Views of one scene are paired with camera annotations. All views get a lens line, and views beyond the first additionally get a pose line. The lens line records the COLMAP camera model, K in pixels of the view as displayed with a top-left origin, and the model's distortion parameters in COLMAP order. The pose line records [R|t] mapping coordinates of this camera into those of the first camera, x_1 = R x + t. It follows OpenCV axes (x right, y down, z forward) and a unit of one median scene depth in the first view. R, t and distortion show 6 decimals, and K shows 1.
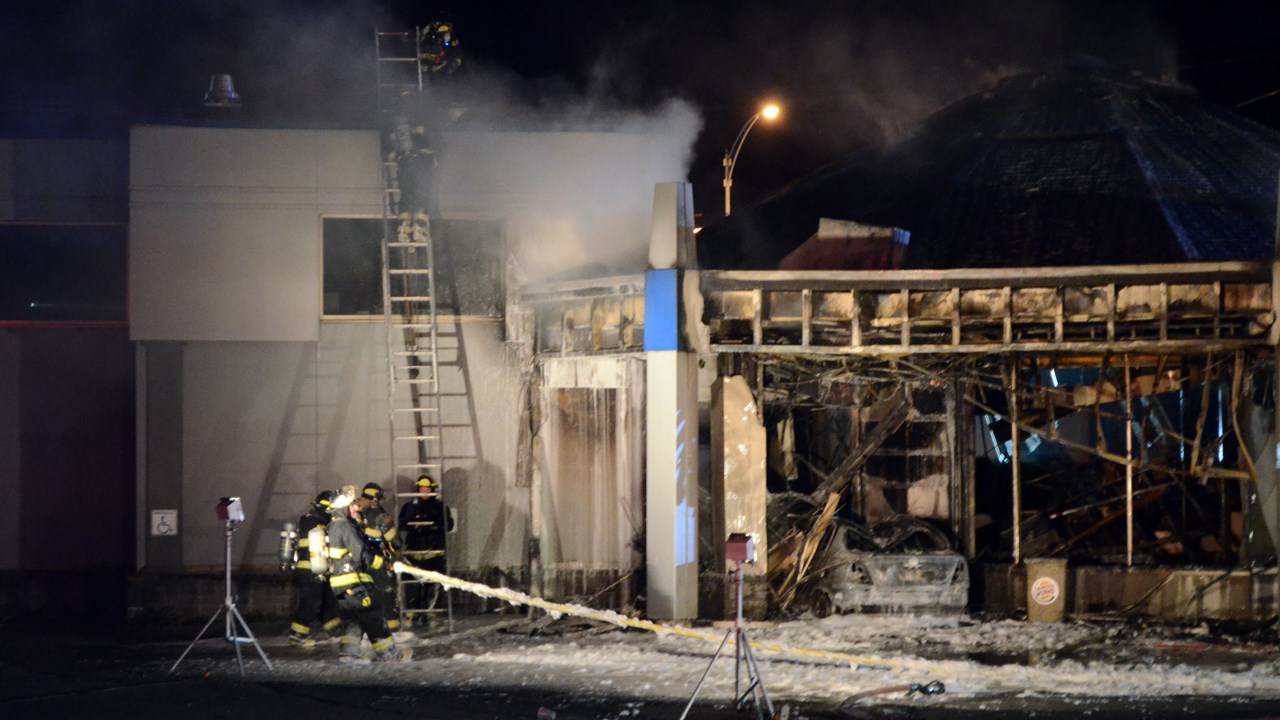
lens RADIAL K [[2893.4, 0, 640.0], [0, 2893.4, 360.0], [0, 0, 1]] dist [0.030322, 0.125270]
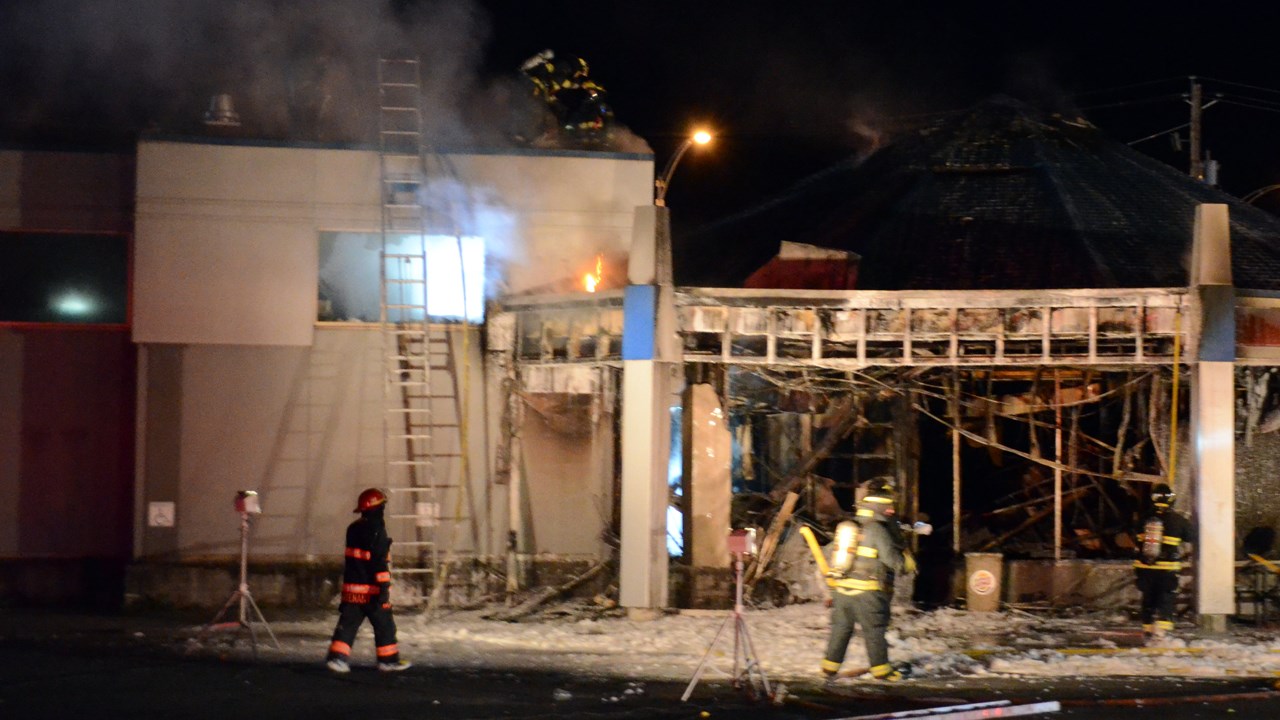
lens RADIAL K [[2709.4, 0, 909.1], [0, 2709.4, 253.1], [0, 0, 1]] dist [-0.041710, 0.254188]
pose [[0.991052, 0.019952, 0.131975, -0.026554], [-0.014360, 0.998963, -0.043194, -0.000769], [-0.132700, 0.040913, 0.990311, -0.023833]]
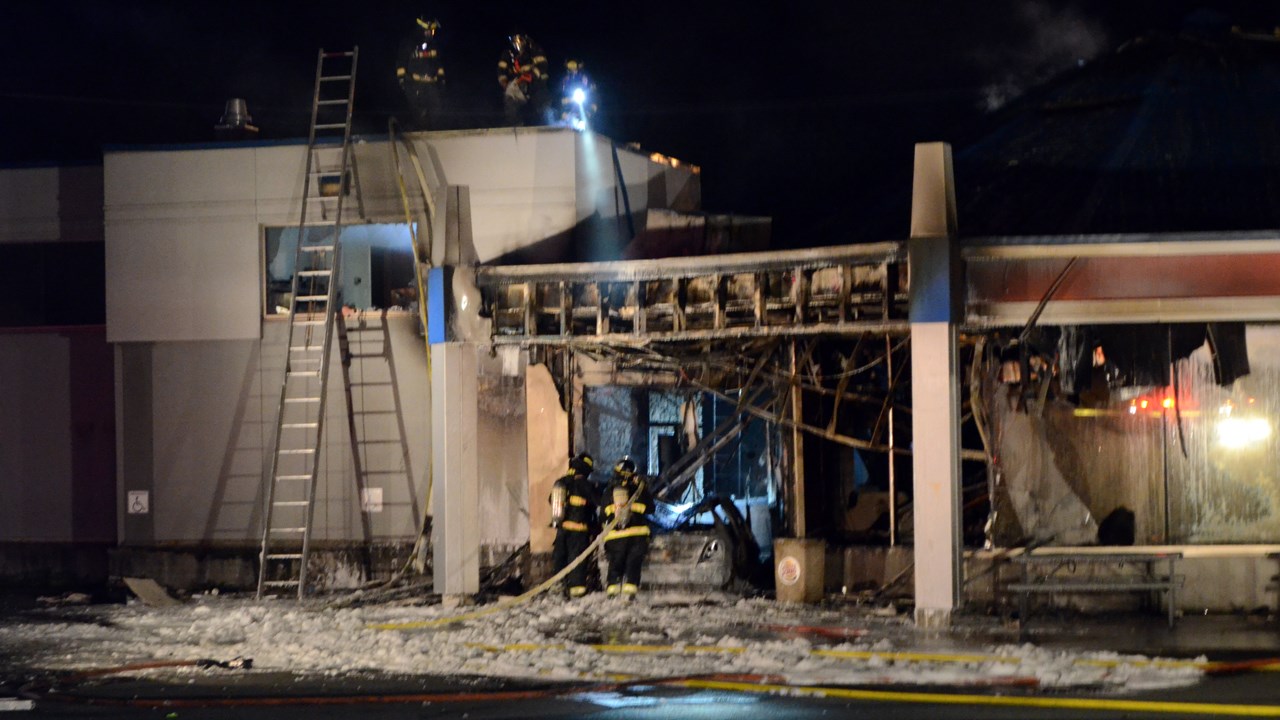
lens RADIAL K [[2893.4, 0, 640.0], [0, 2893.4, 360.0], [0, 0, 1]] dist [0.030322, 0.125270]
pose [[0.906733, -0.020583, -0.421203, 0.516831], [0.026822, 0.999601, 0.008892, -0.004512], [0.420852, -0.019360, 0.906923, 0.058888]]
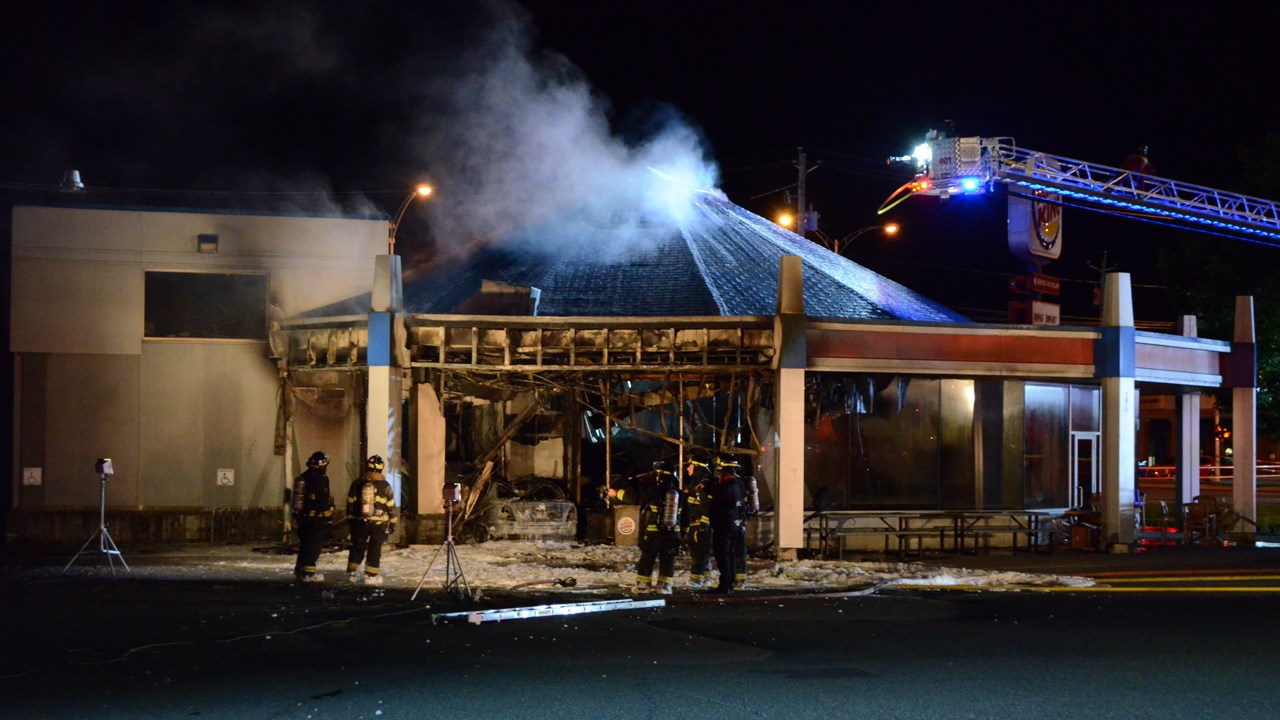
lens RADIAL K [[2191.4, 0, 640.0], [0, 2191.4, 360.0], [0, 0, 1]] dist [-0.004354, 0.029137]
pose [[0.987836, 0.017883, 0.154467, -0.034211], [-0.017495, 0.999839, -0.003869, -0.004089], [-0.154511, 0.001119, 0.987990, -0.151490]]
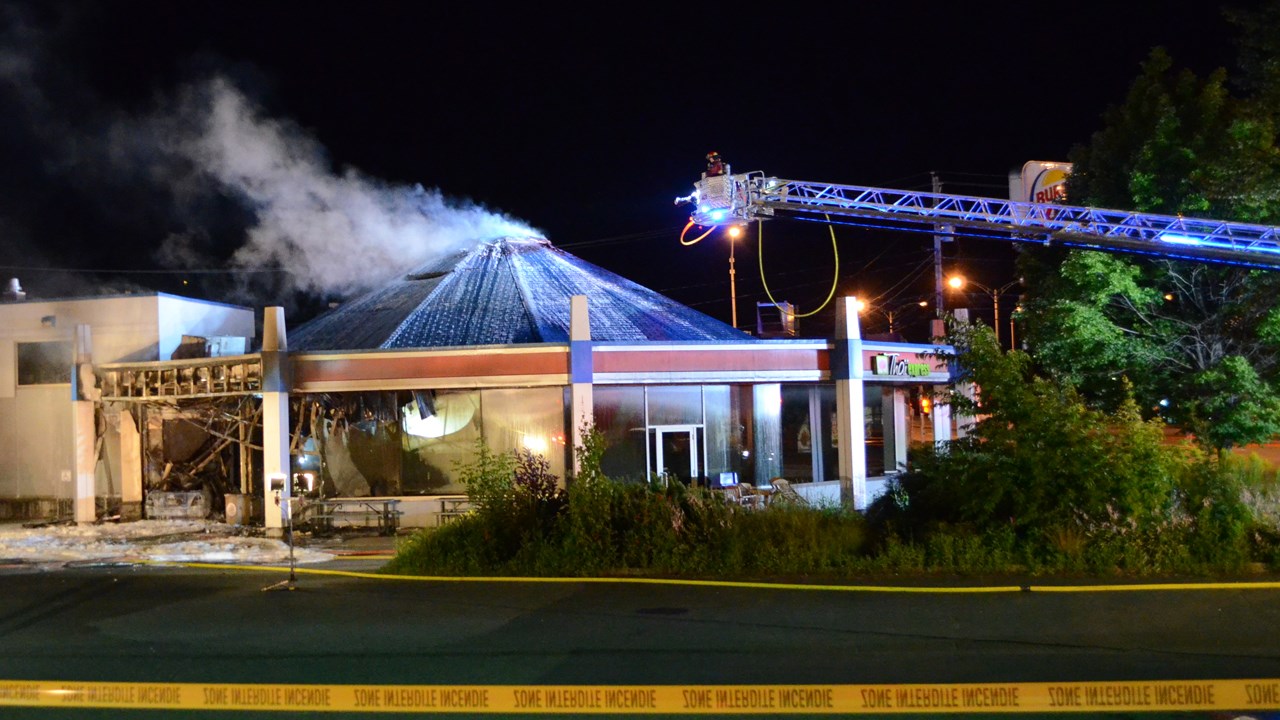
lens RADIAL K [[1647.2, 0, 448.3], [0, 1647.2, 358.3], [0, 0, 1]] dist [-0.107556, 0.000879]
pose [[0.899665, -0.037279, -0.434987, 0.801515], [0.037267, 0.999269, -0.008559, -0.014257], [0.434988, -0.008510, 0.900396, -0.009799]]
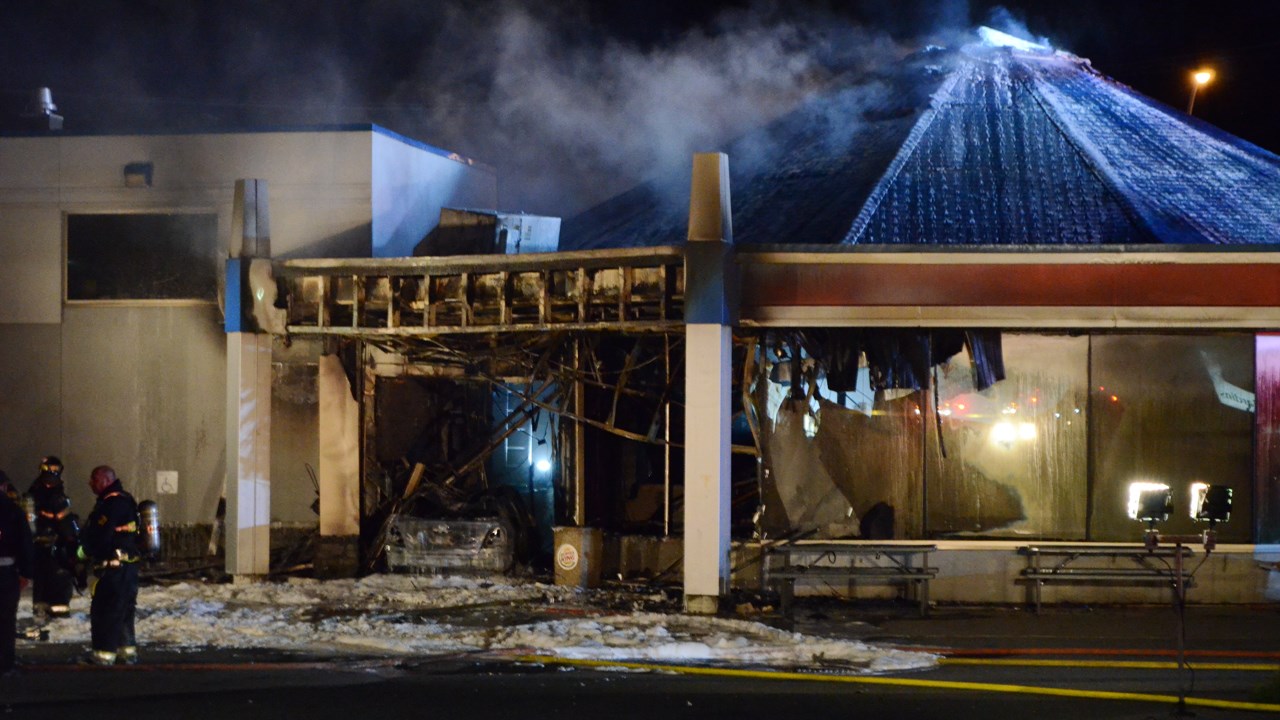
lens RADIAL K [[2893.4, 0, 640.0], [0, 2893.4, 360.0], [0, 0, 1]] dist [0.030322, 0.125270]
pose [[0.932693, 0.001015, -0.360670, 0.542641], [0.003430, 0.999926, 0.011684, -0.004771], [0.360655, -0.012134, 0.932620, 0.021044]]
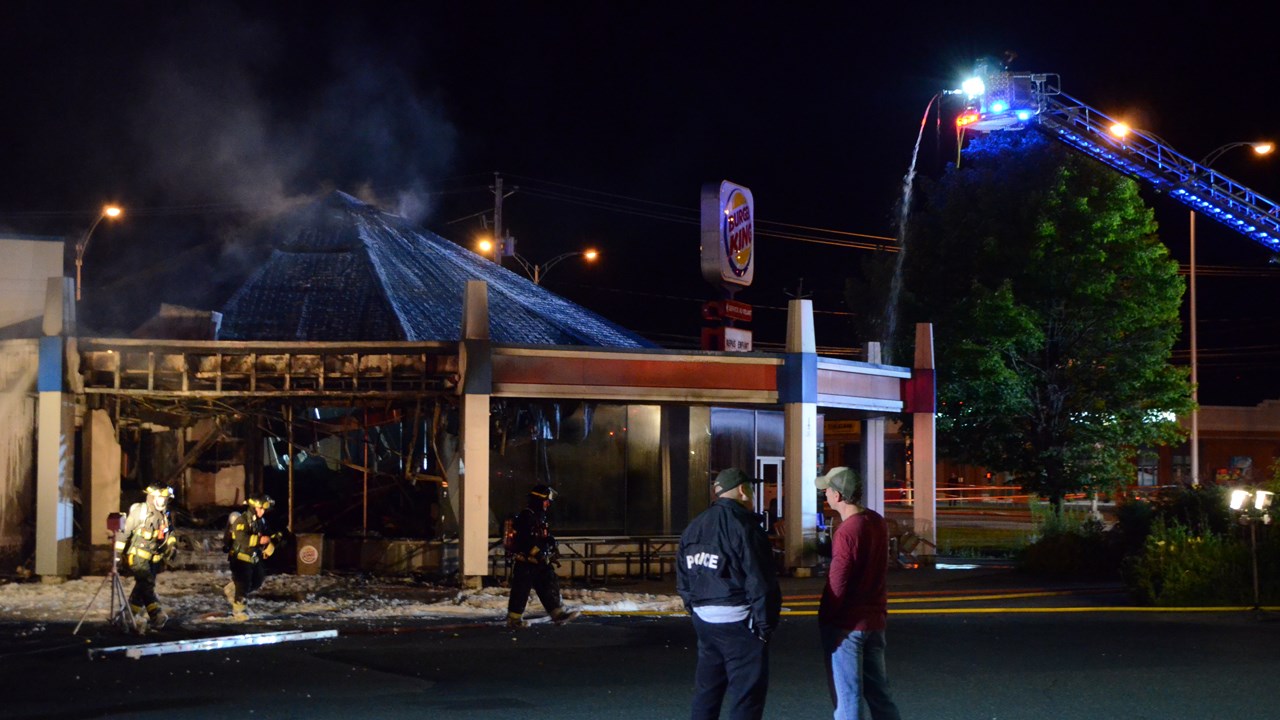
lens RADIAL K [[2191.4, 0, 640.0], [0, 2191.4, 360.0], [0, 0, 1]] dist [-0.004354, 0.029137]
pose [[0.958502, 0.021507, 0.284273, -0.021624], [-0.017126, 0.999693, -0.017887, -0.004349], [-0.284571, 0.012276, 0.958576, -0.146435]]
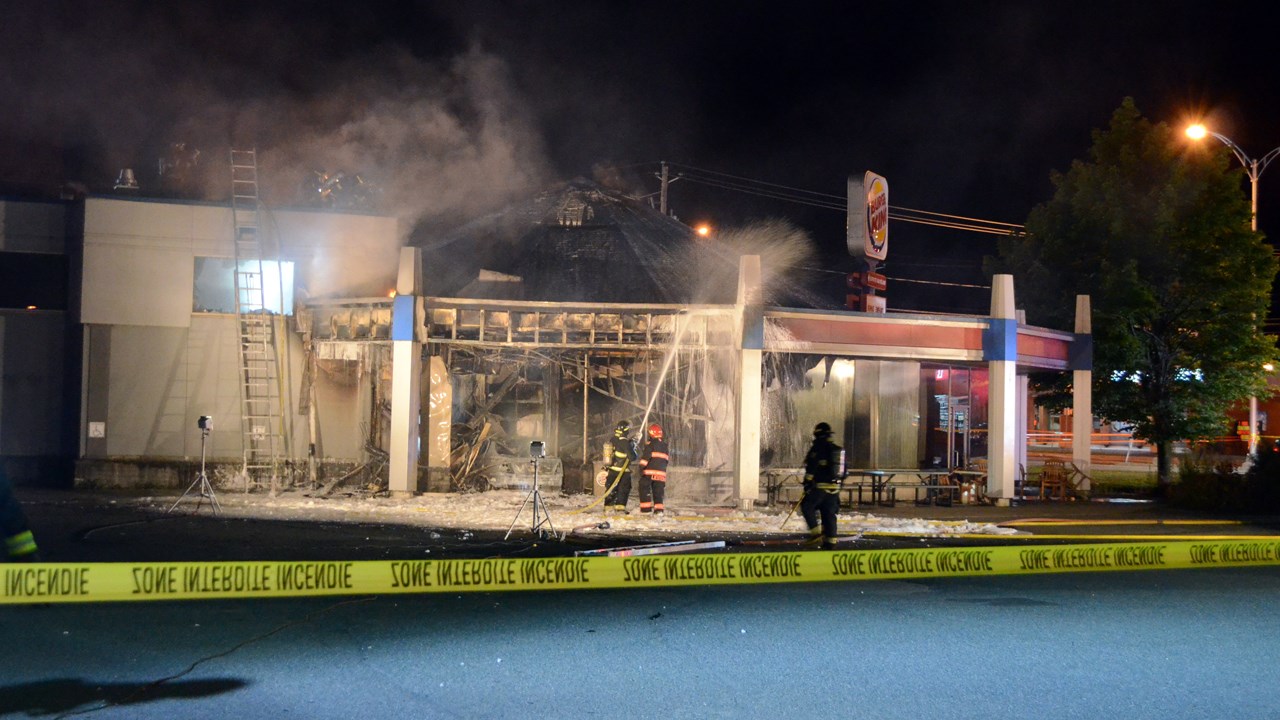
lens RADIAL K [[1866.5, 0, 565.7], [0, 1866.5, 298.3], [0, 0, 1]] dist [-0.038488, -0.004919]
pose [[0.973090, 0.040381, 0.226861, -0.154616], [-0.035247, 0.999024, -0.026637, -0.002179], [-0.227715, 0.017923, 0.973563, -0.145002]]
